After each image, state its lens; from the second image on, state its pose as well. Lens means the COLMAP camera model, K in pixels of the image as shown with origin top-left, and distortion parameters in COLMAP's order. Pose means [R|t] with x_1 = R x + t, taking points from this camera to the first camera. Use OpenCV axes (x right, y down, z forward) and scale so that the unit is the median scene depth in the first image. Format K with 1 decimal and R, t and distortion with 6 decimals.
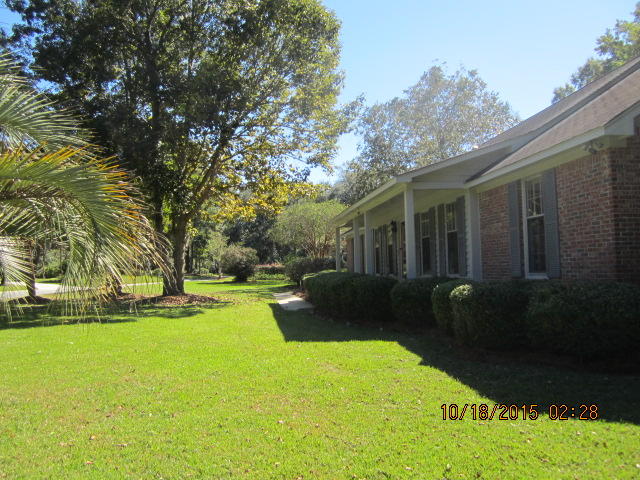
lens RADIAL K [[518.1, 0, 320.0], [0, 518.1, 240.0], [0, 0, 1]] dist [-0.051621, 0.004376]
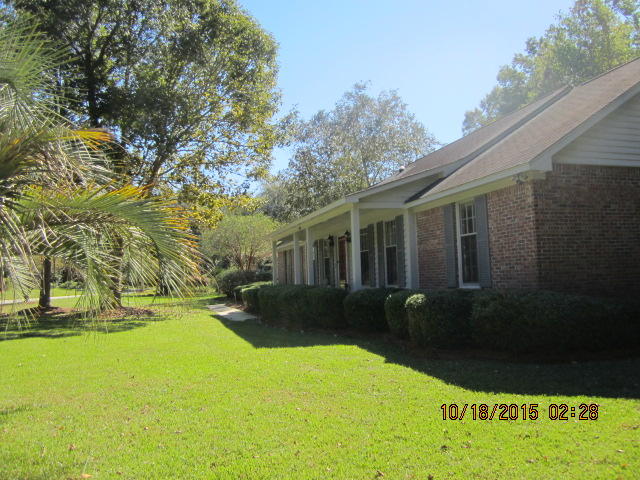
lens RADIAL K [[527.5, 0, 320.0], [0, 527.5, 240.0], [0, 0, 1]] dist [-0.052906, 0.009514]
pose [[0.984875, 0.006385, 0.173146, -0.101267], [-0.002802, 0.999777, -0.020931, -0.006882], [-0.173241, 0.020129, 0.984674, -0.095722]]
